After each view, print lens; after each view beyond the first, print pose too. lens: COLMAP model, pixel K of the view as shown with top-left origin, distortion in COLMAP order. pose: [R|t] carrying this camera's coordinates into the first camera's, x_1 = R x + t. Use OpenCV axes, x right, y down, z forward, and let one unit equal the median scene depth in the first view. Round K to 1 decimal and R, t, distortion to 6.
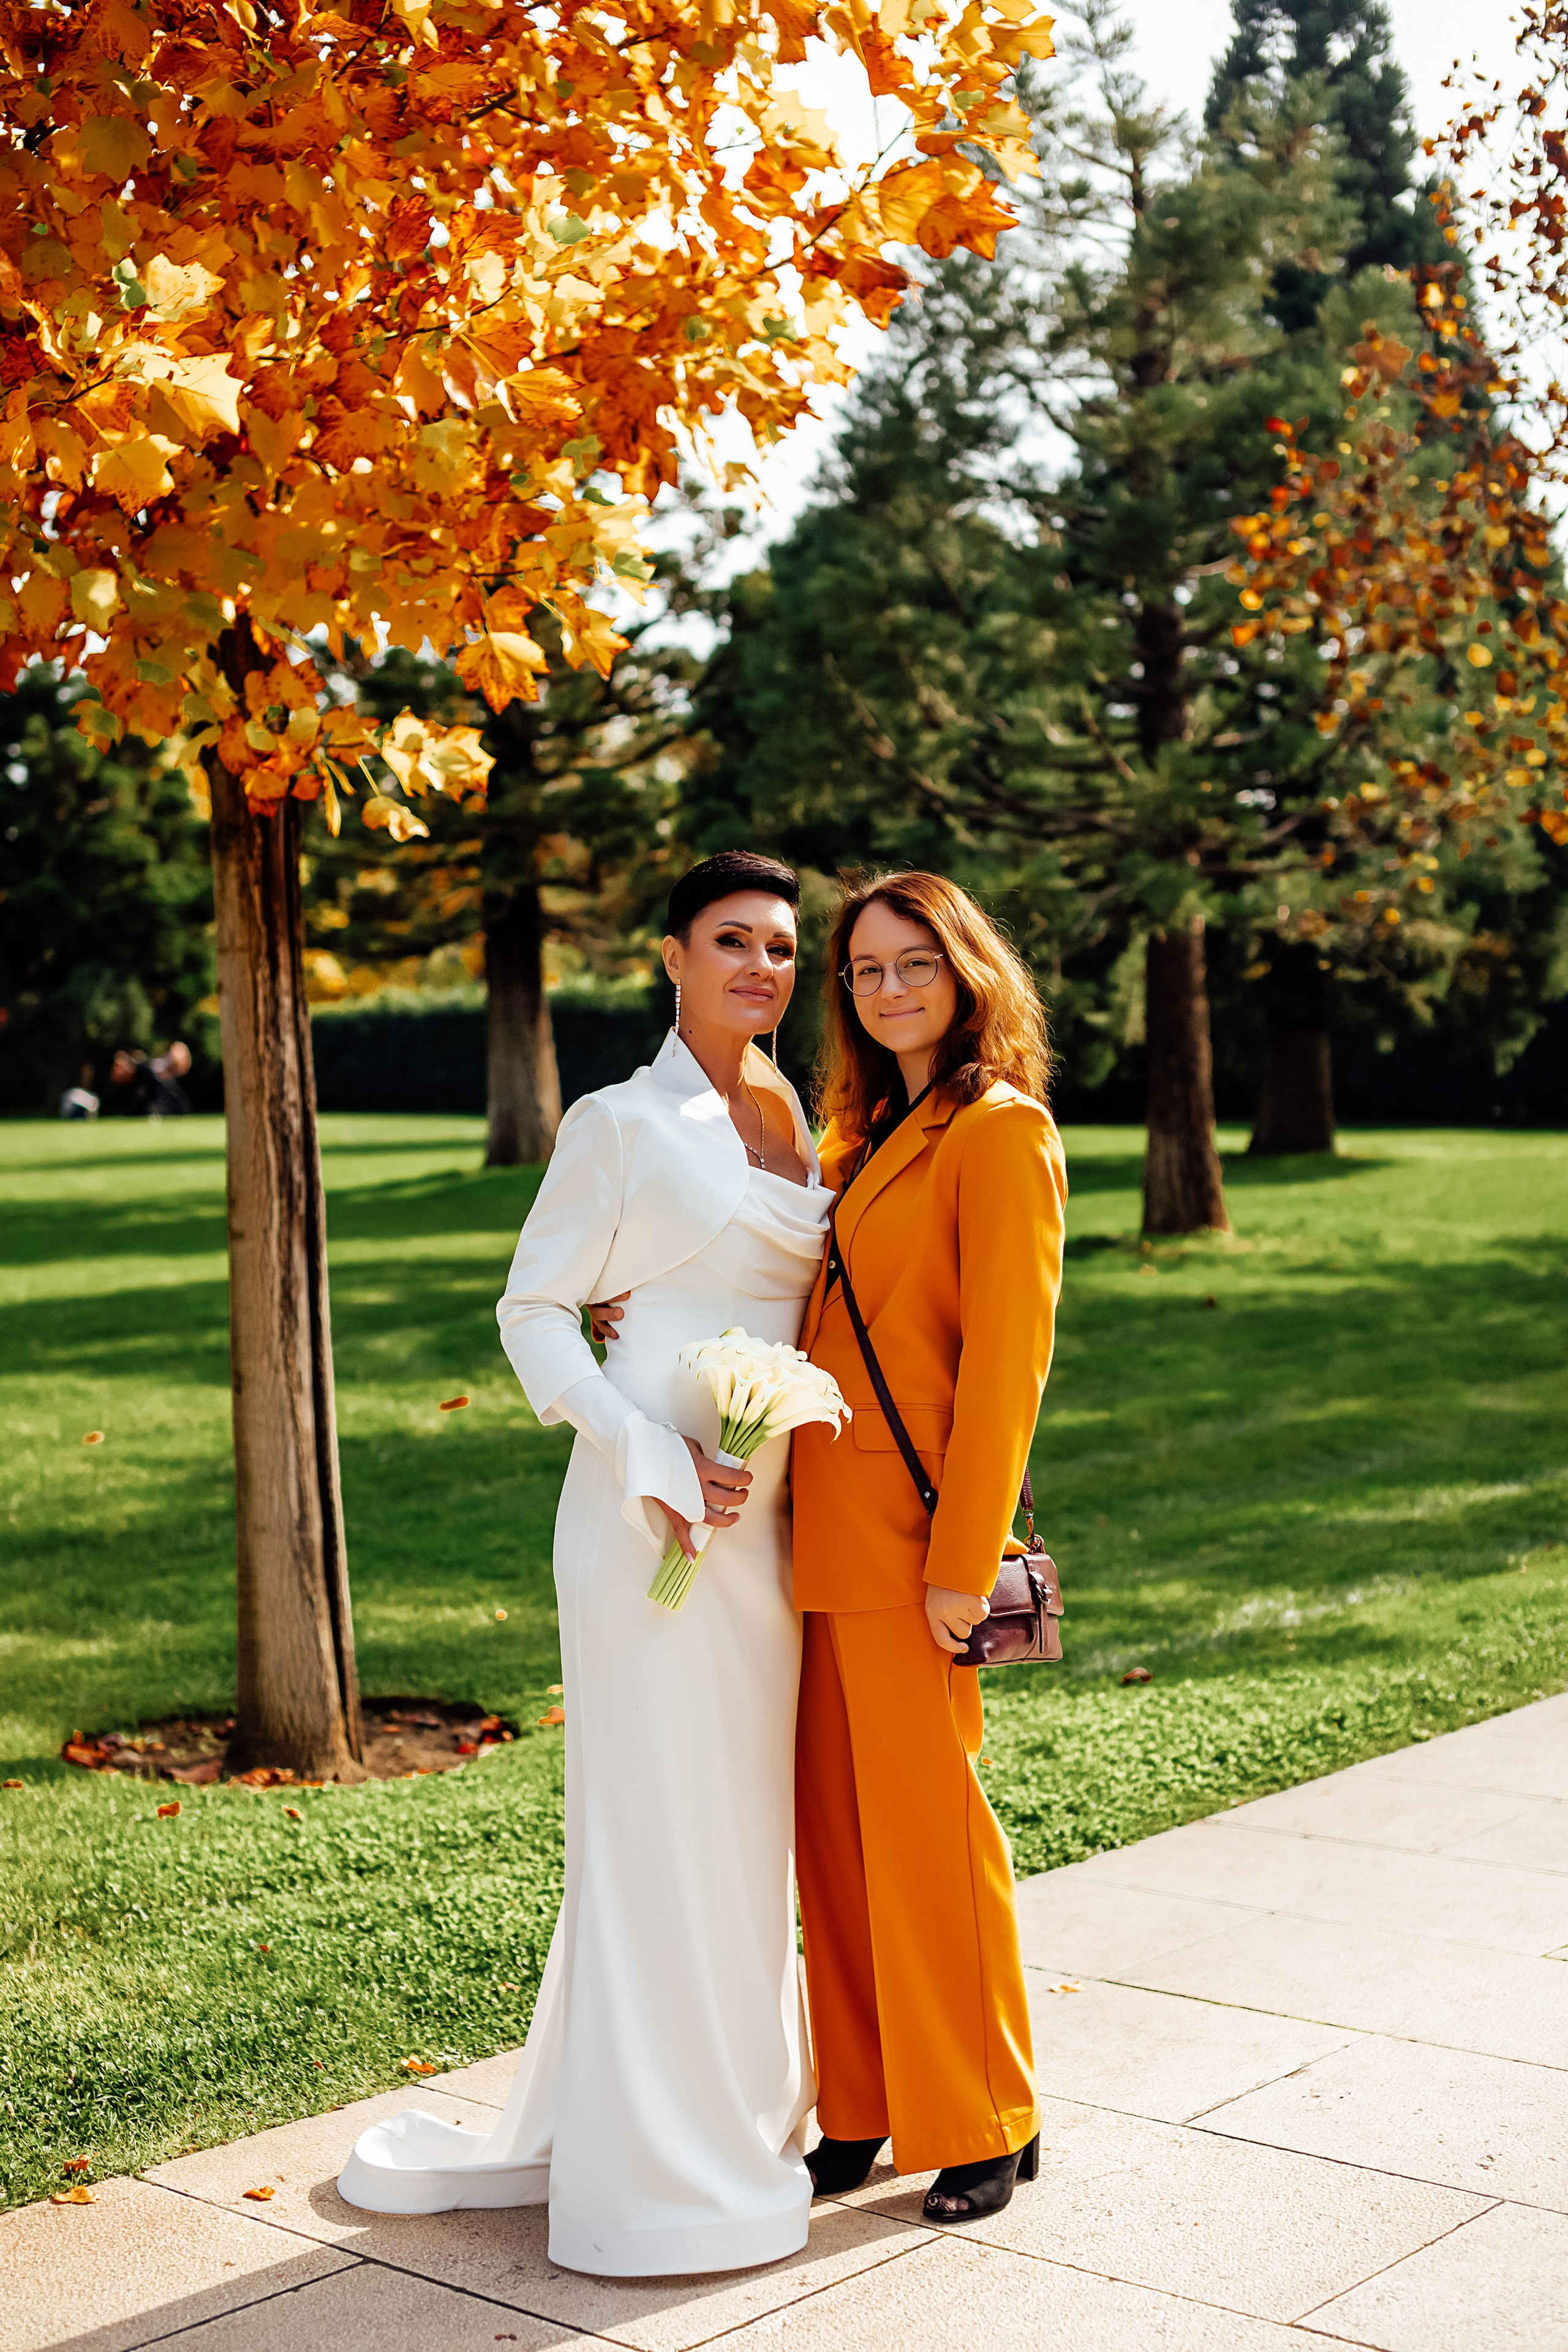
lens RADIAL K [[3236.5, 0, 787.7], [0, 3236.5, 1201.5], [0, 0, 1]] dist [-0.077999, 0.000000]
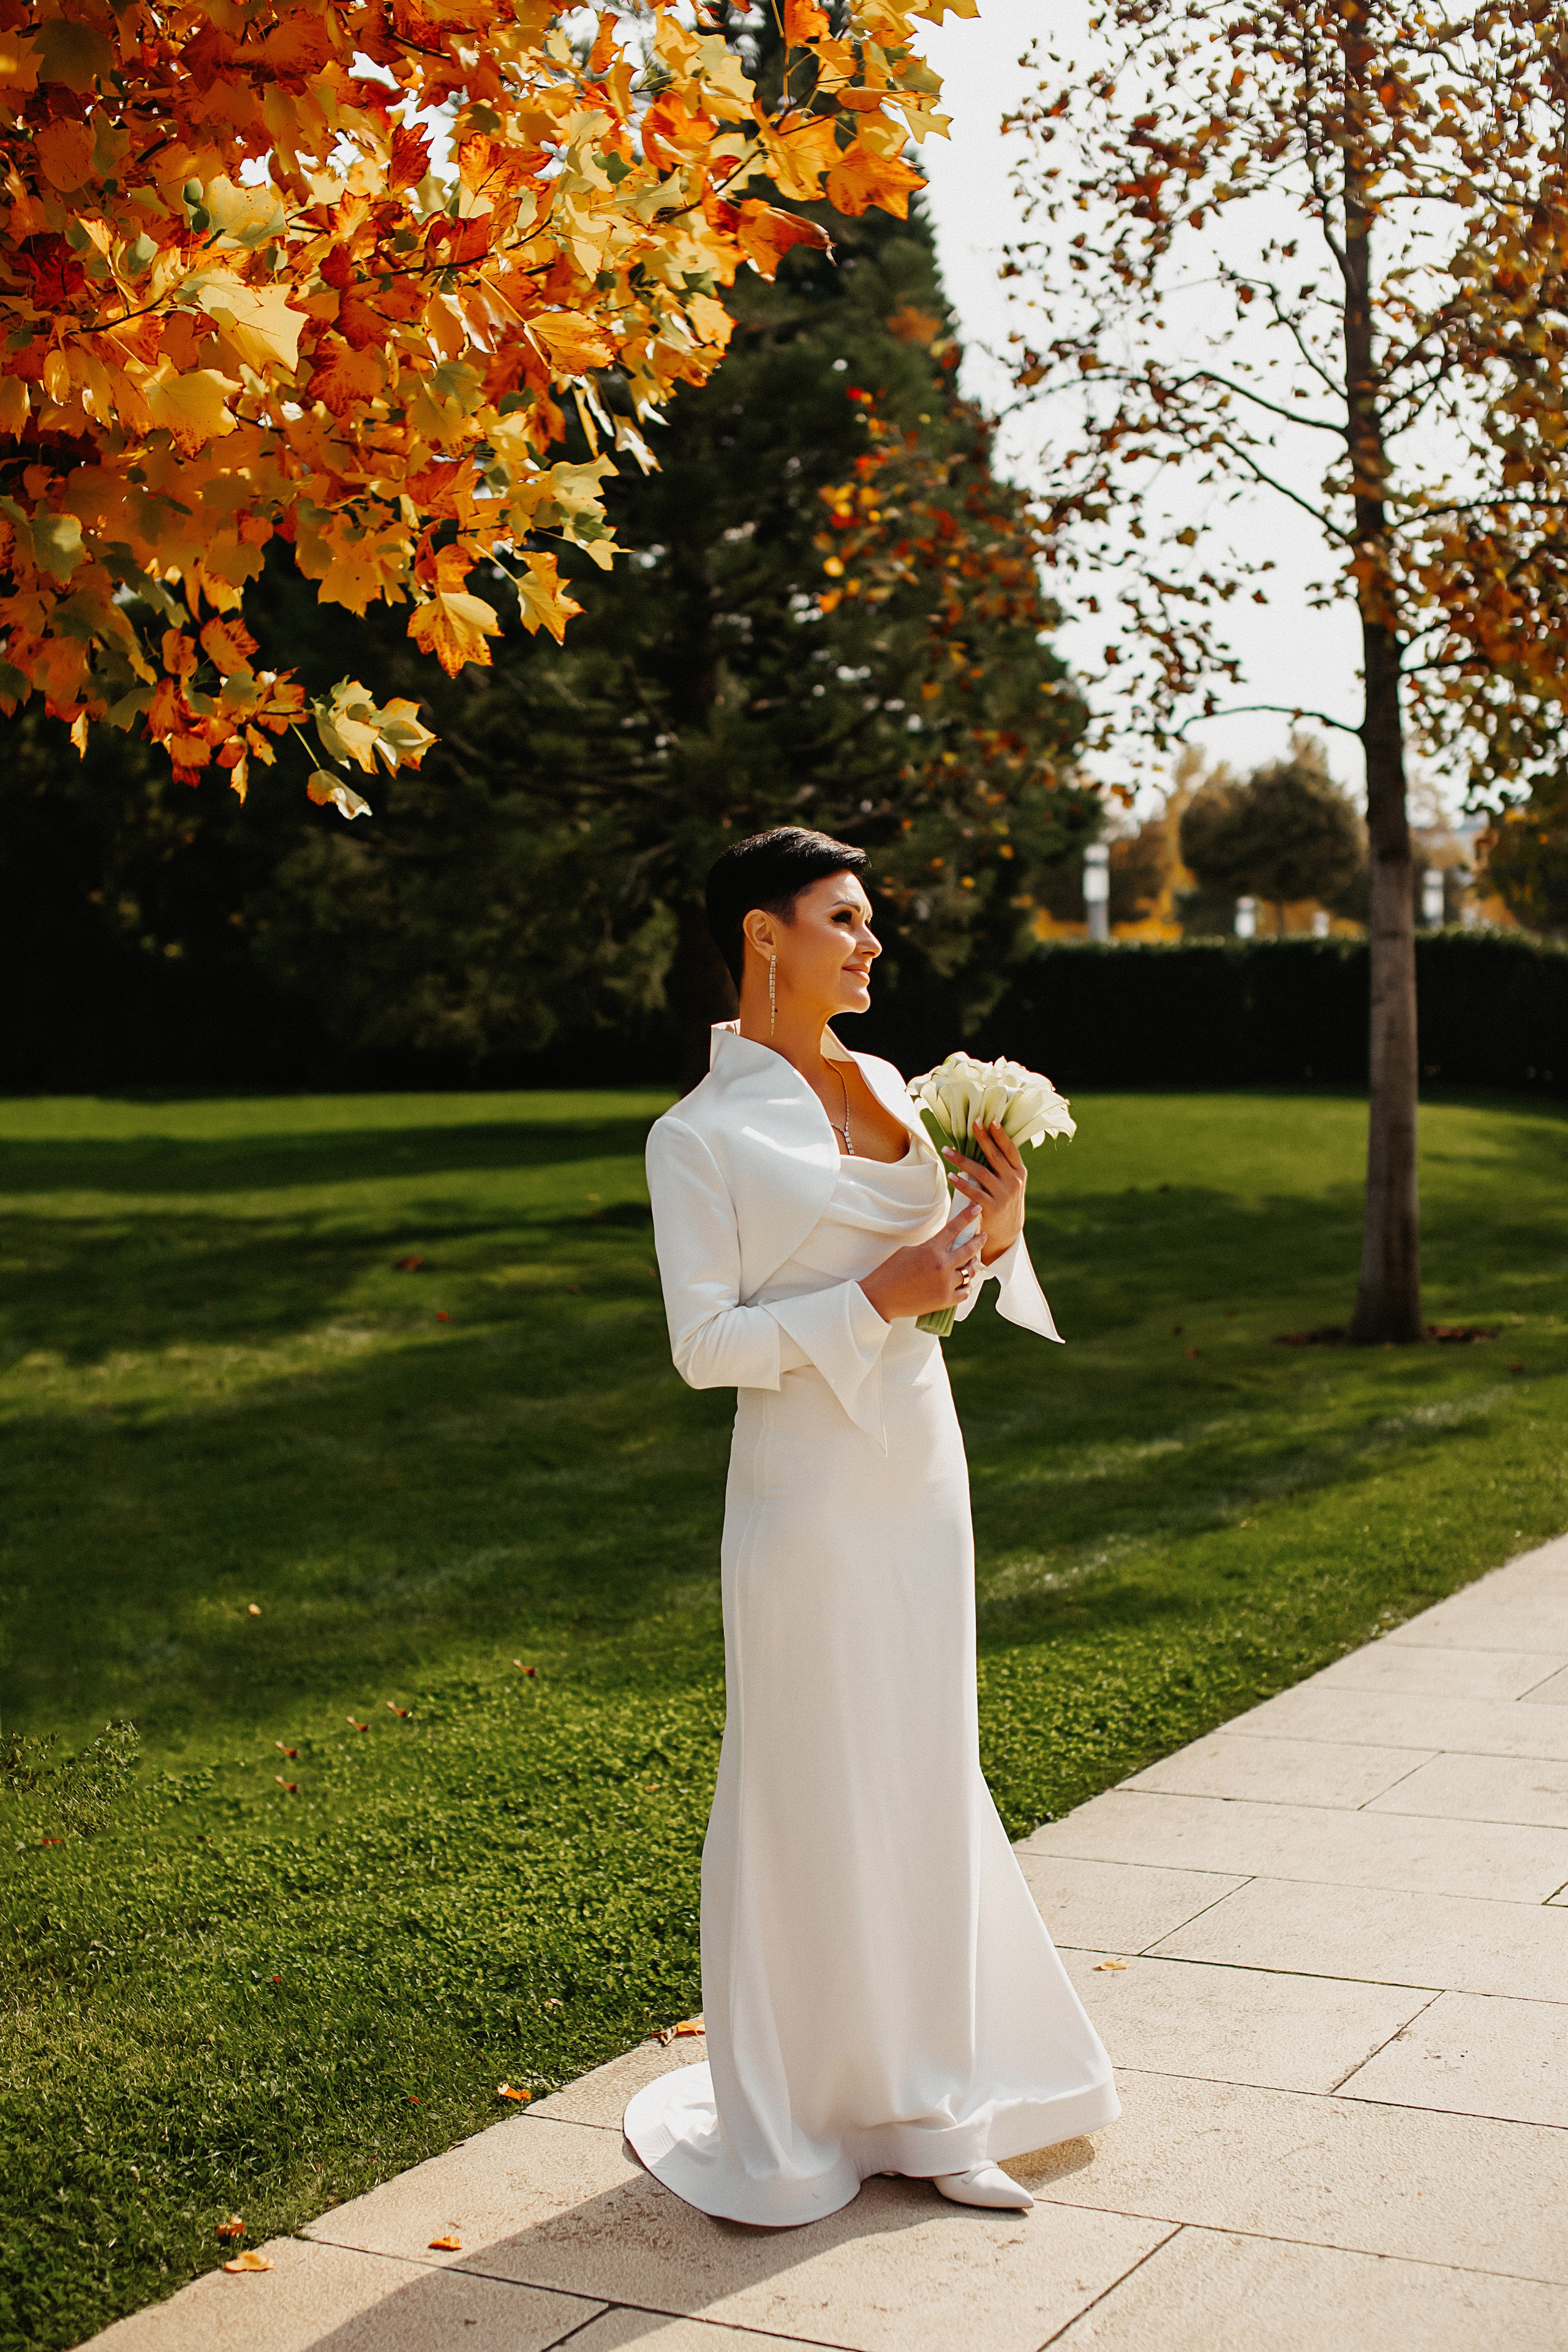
lens RADIAL K [[3224.0, 0, 841.3], [0, 3224.0, 1223.5], [0, 0, 1]] dist [-0.086064, 0.000000]
pose [[0.976871, -0.017702, 0.213094, -0.117486], [0.013705, 0.999702, 0.020220, -0.004030], [-0.213388, -0.016832, 0.976822, 0.029371]]
